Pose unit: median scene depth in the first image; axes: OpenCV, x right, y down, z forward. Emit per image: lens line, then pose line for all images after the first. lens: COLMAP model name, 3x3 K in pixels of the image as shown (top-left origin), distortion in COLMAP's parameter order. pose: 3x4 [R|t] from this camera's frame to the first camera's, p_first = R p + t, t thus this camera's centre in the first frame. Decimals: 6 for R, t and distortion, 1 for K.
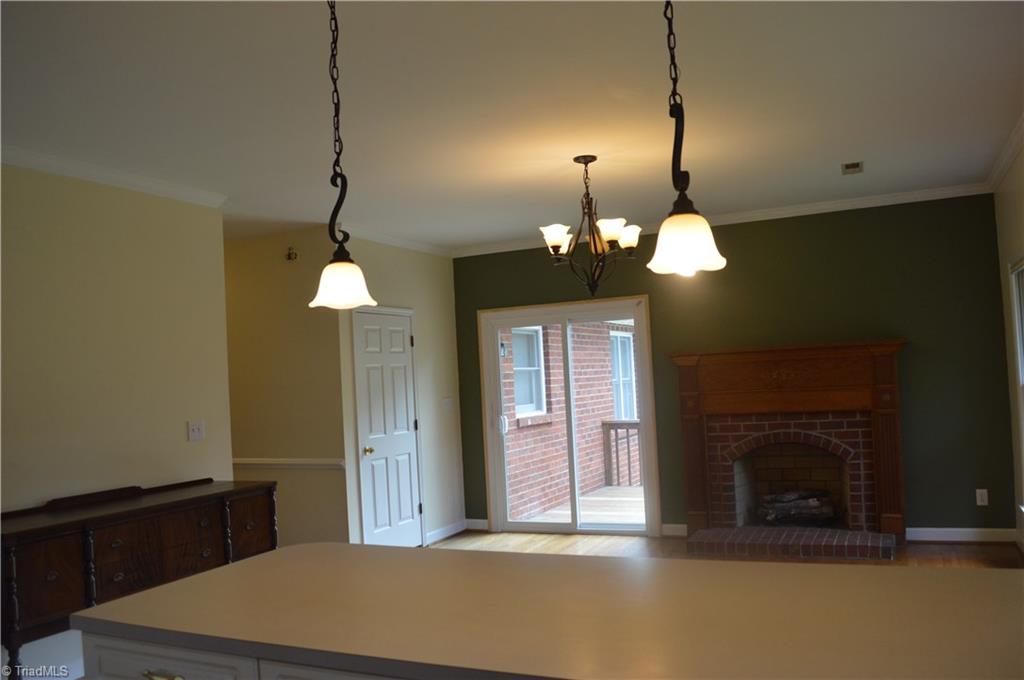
lens RADIAL K [[815.1, 0, 514.2], [0, 815.1, 345.3], [0, 0, 1]] dist [-0.074074, 0.005772]
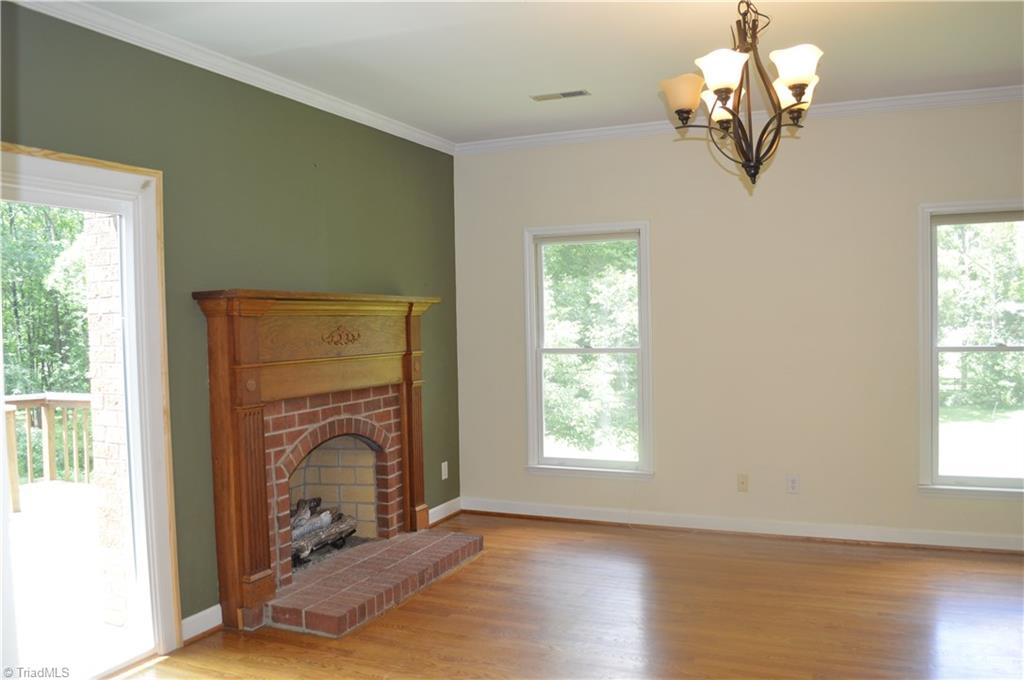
lens RADIAL K [[815.1, 0, 507.1], [0, 815.1, 342.0], [0, 0, 1]] dist [-0.074074, 0.005772]
pose [[-0.005860, 0.022987, 0.999719, -0.361241], [-0.018074, 0.999570, -0.023090, 0.054964], [-0.999819, -0.018204, -0.005442, 0.868131]]
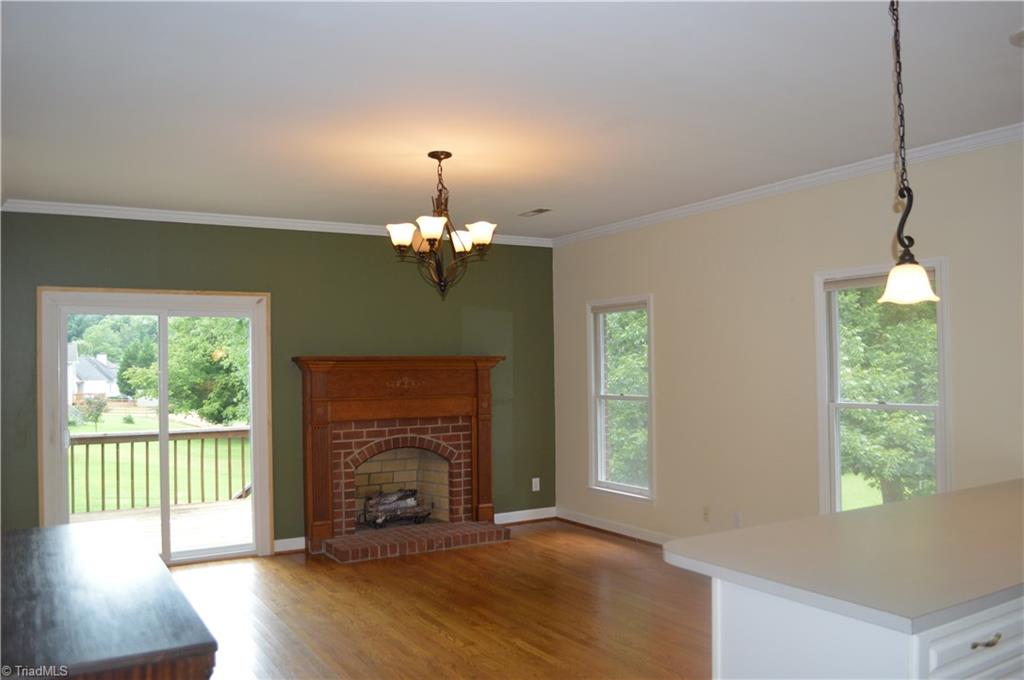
lens RADIAL K [[815.1, 0, 517.1], [0, 815.1, 342.8], [0, 0, 1]] dist [-0.074074, 0.005772]
pose [[0.565535, 0.067098, 0.821990, -0.474434], [-0.046749, 0.997690, -0.049277, 0.029251], [-0.823398, -0.010559, 0.567366, 0.270104]]
